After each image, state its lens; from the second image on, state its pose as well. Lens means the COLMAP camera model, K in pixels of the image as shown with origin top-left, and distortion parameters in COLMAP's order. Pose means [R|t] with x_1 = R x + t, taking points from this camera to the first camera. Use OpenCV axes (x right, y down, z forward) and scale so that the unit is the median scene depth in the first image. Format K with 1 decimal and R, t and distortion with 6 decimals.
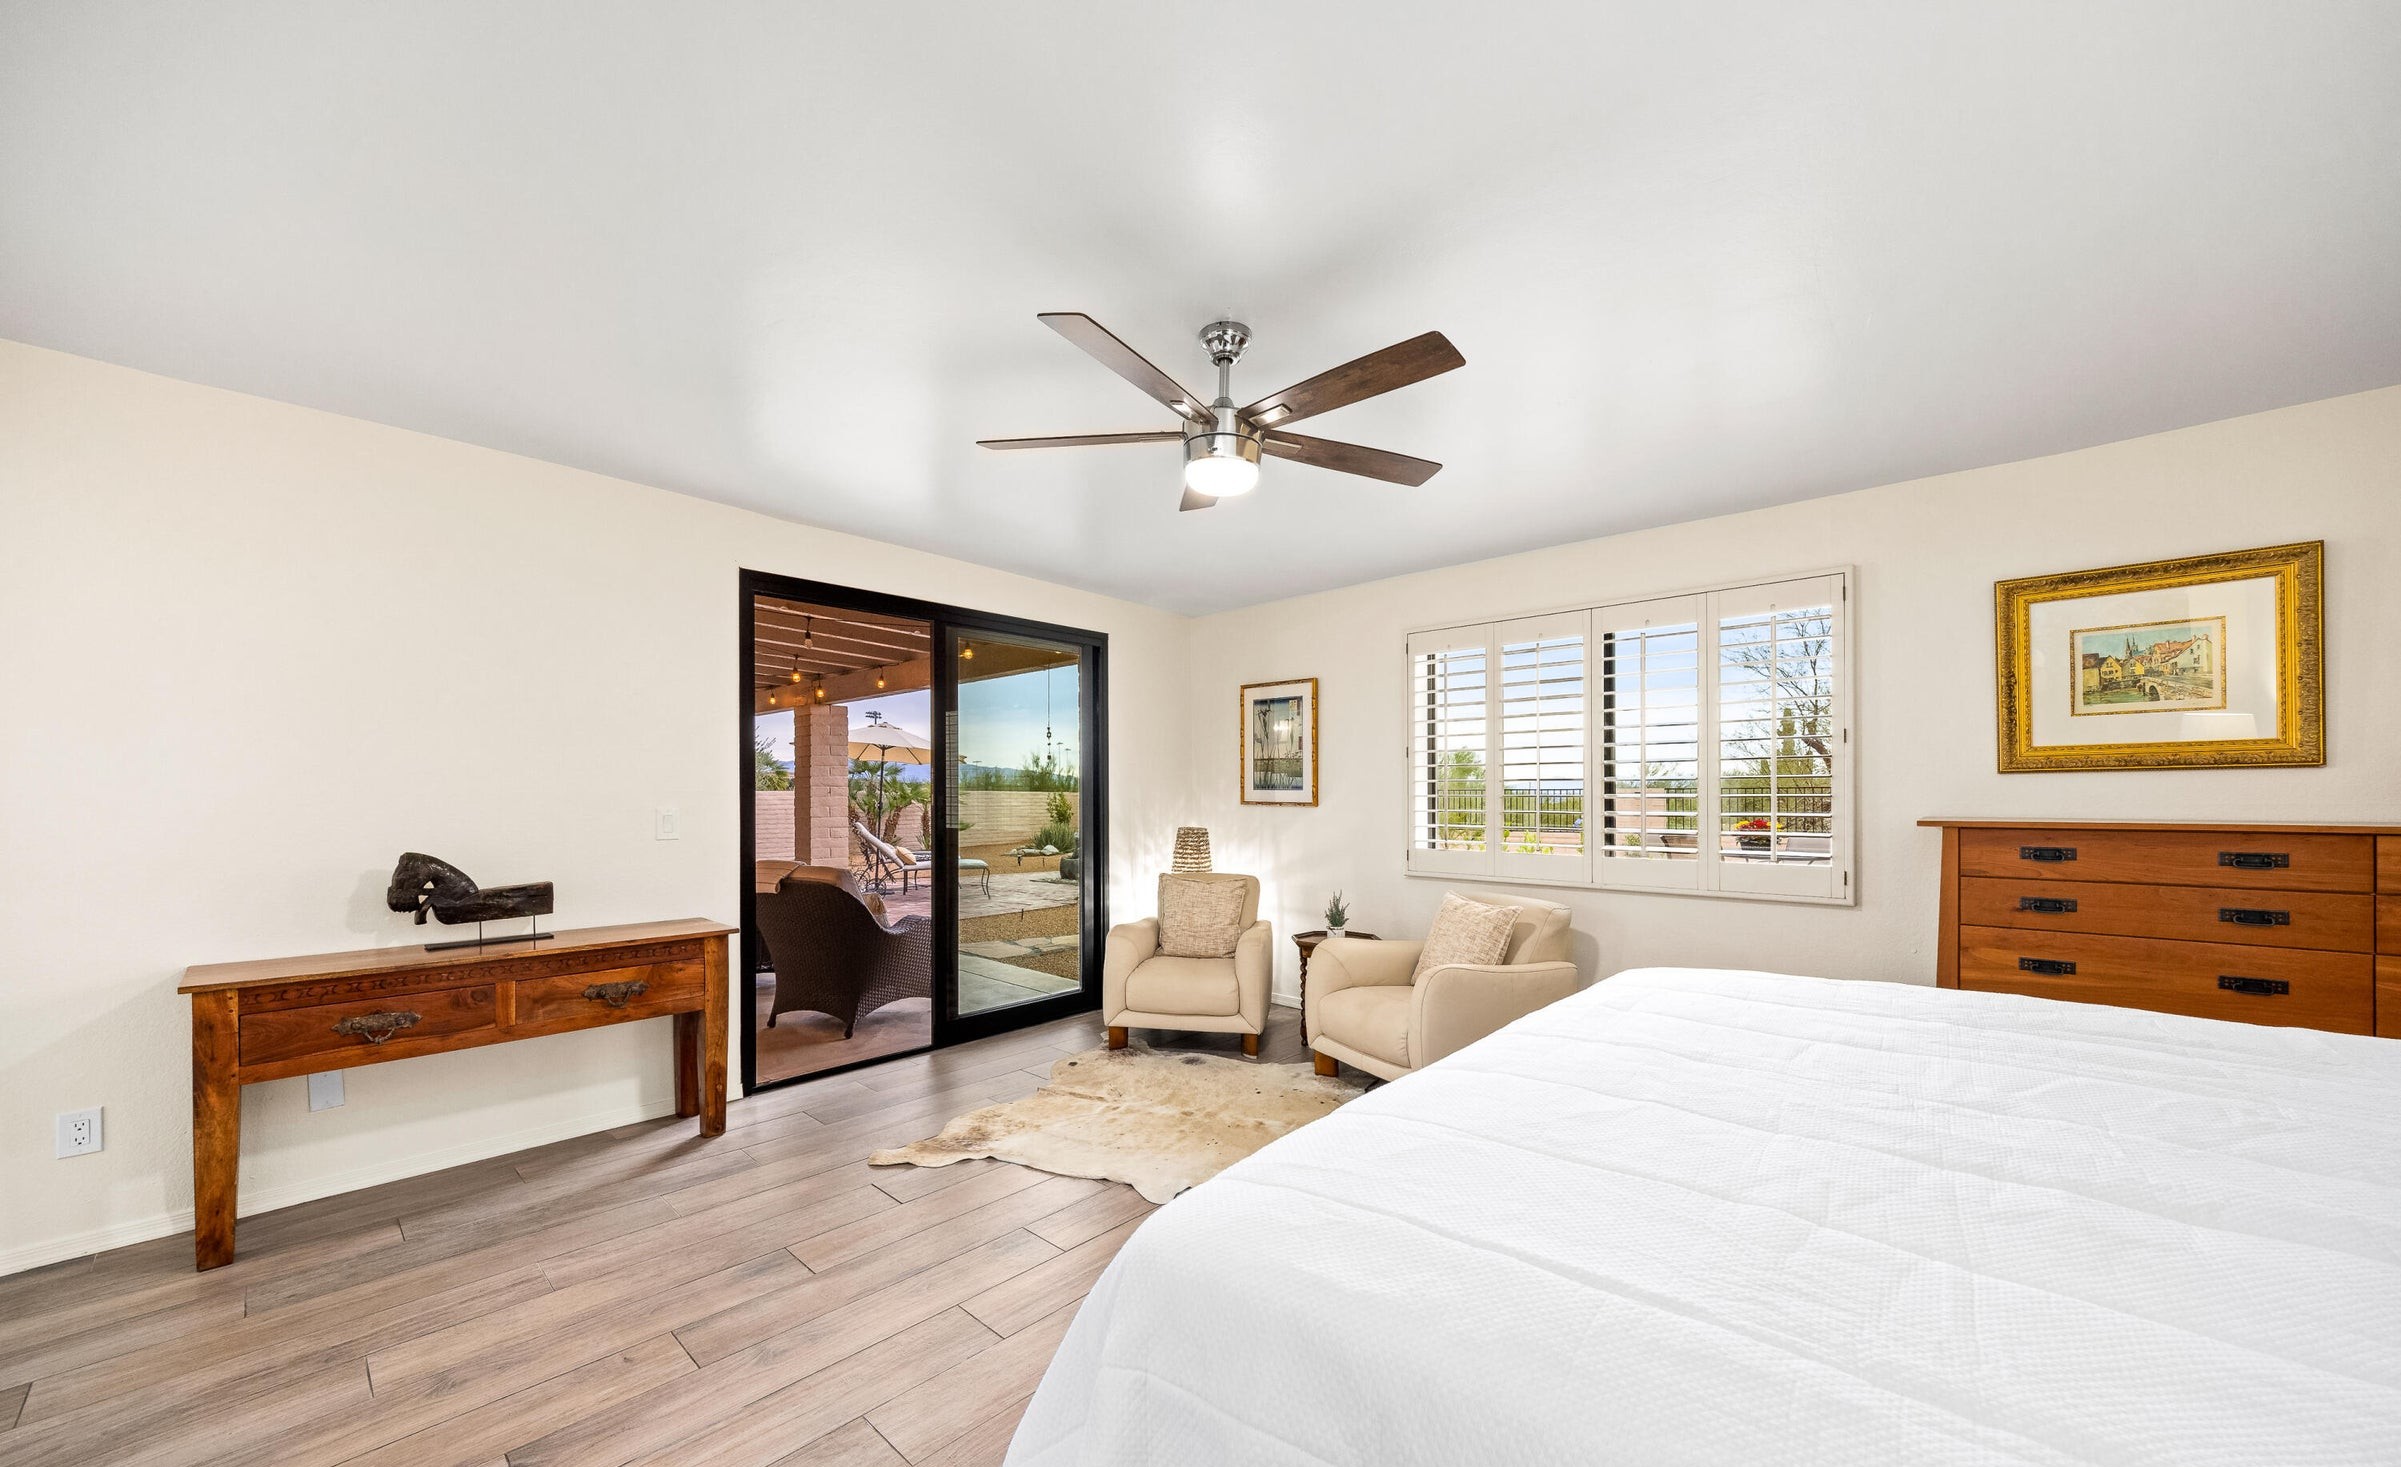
lens RADIAL K [[866.8, 0, 1190.4], [0, 866.8, 791.3], [0, 0, 1]] dist [0.000027, -0.000045]
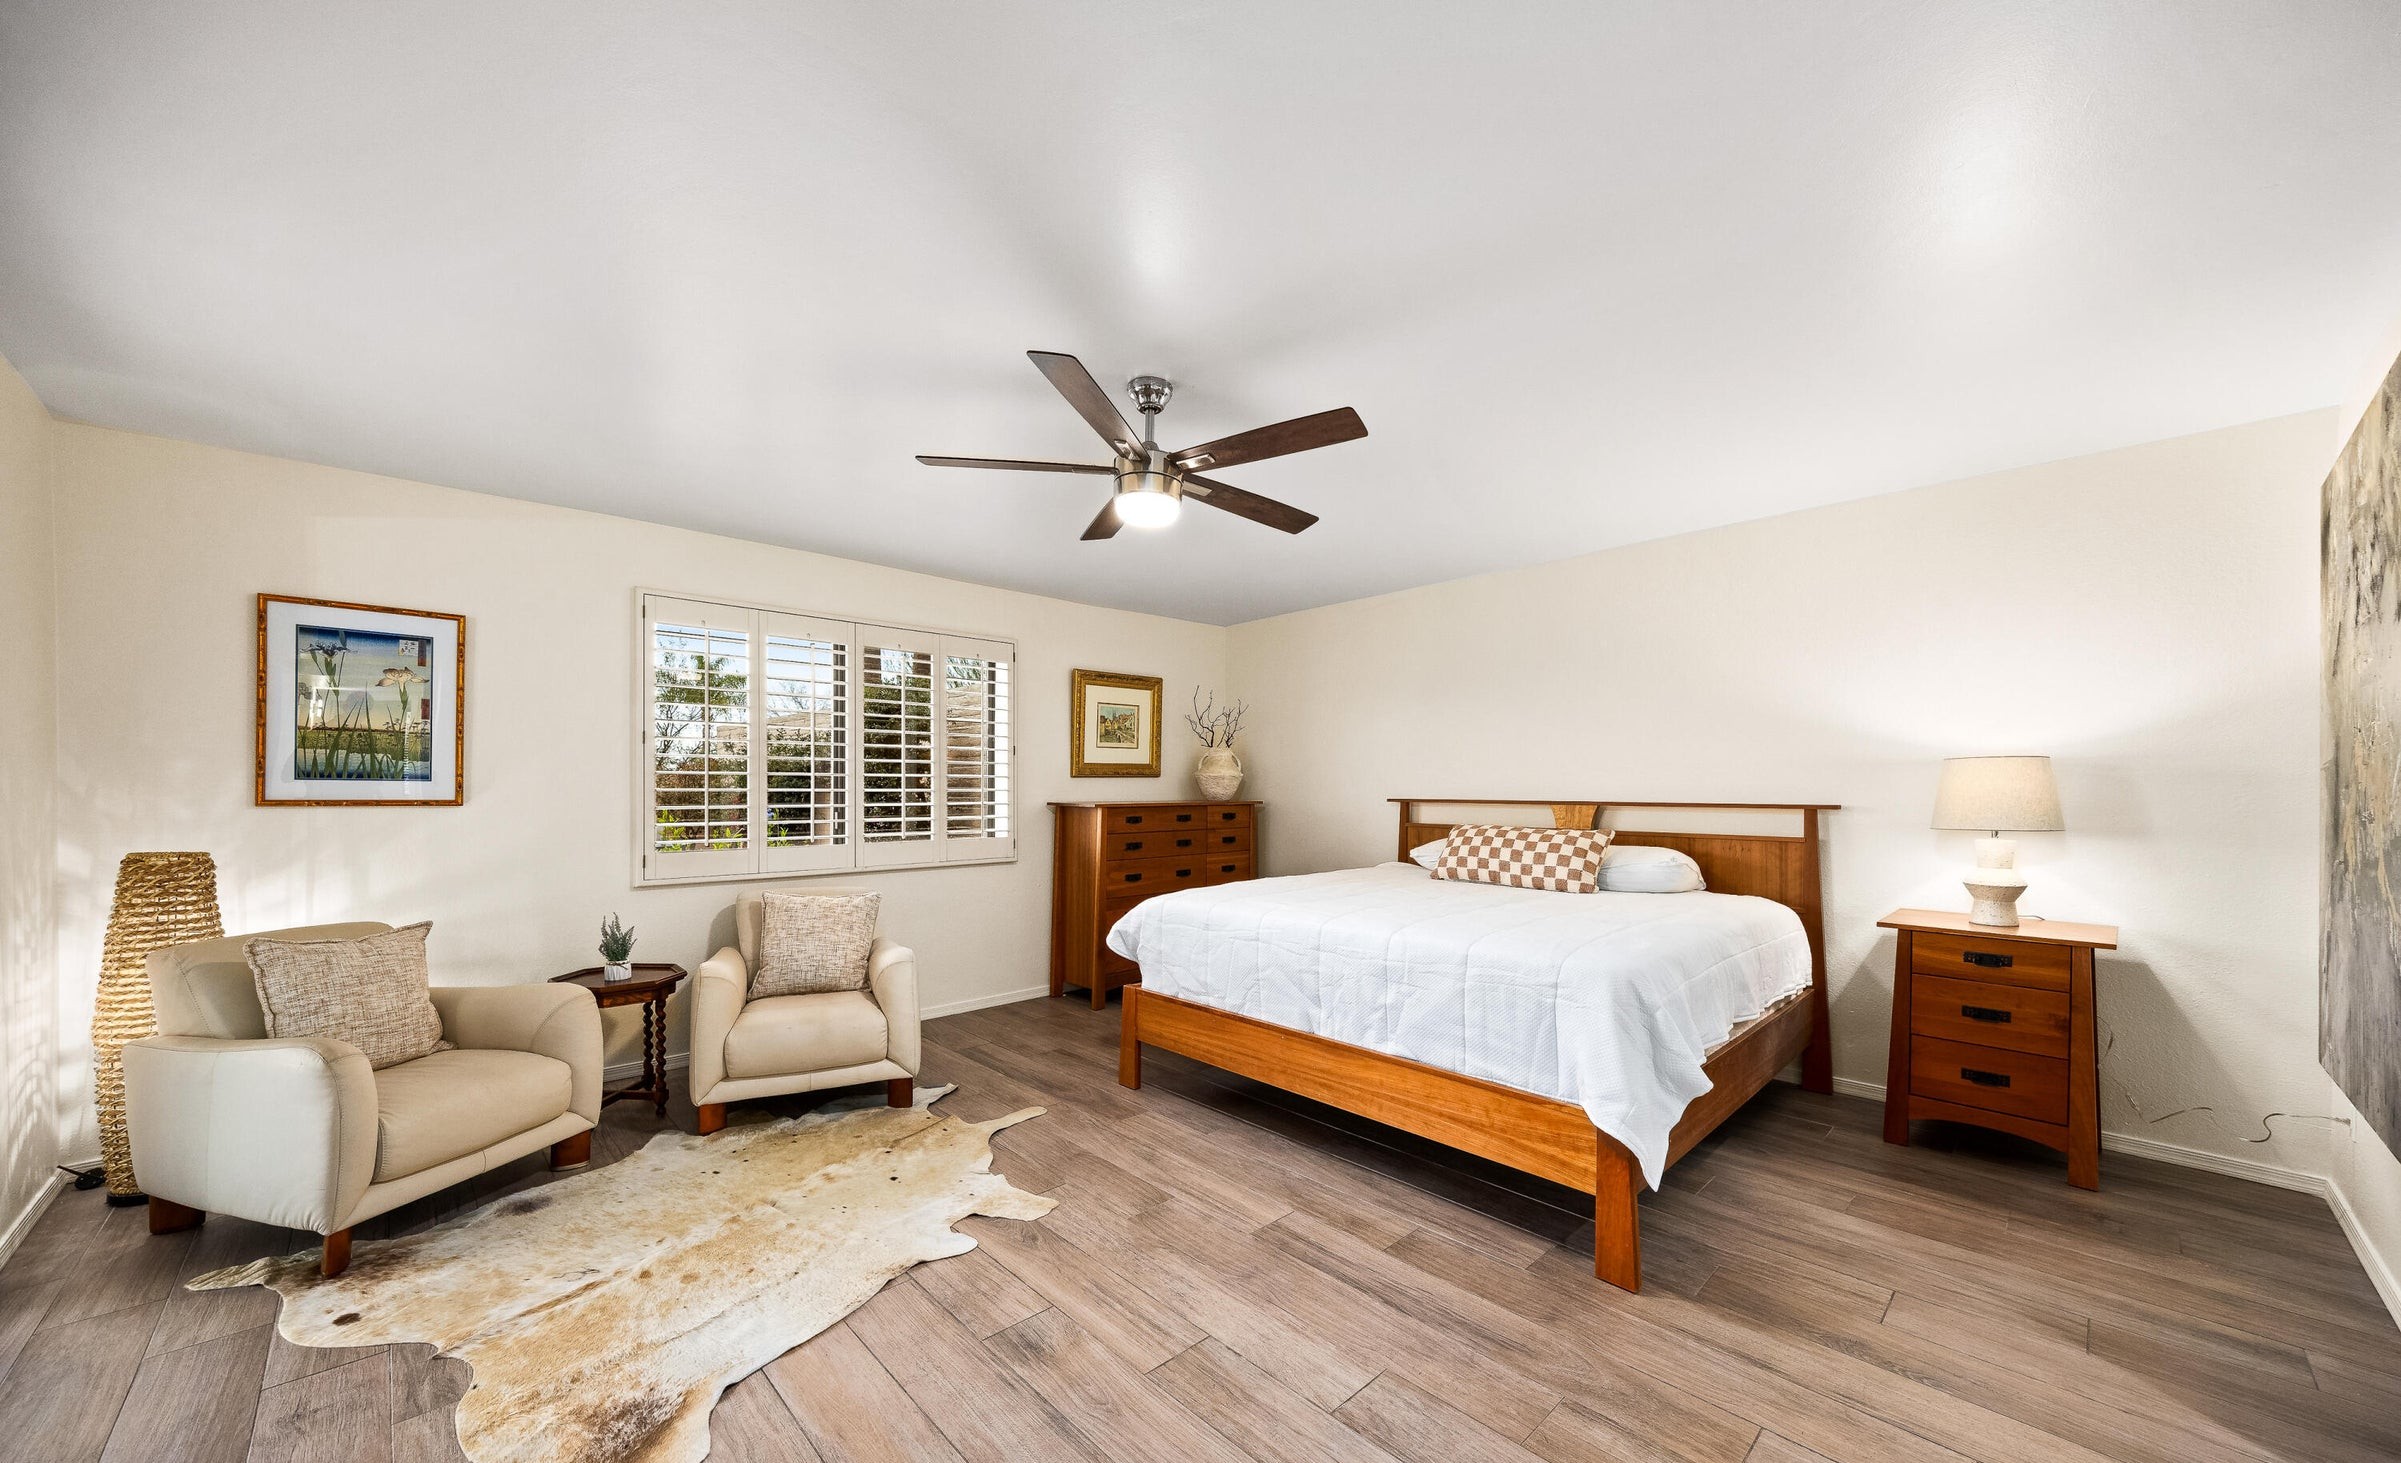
lens RADIAL K [[866.8, 0, 1190.4], [0, 866.8, 789.3], [0, 0, 1]] dist [0.000027, -0.000045]
pose [[0.070985, 0.000261, 0.997477, -0.598343], [-0.005118, 0.999987, 0.000102, 0.002094], [-0.997464, -0.005112, 0.070985, 0.469510]]
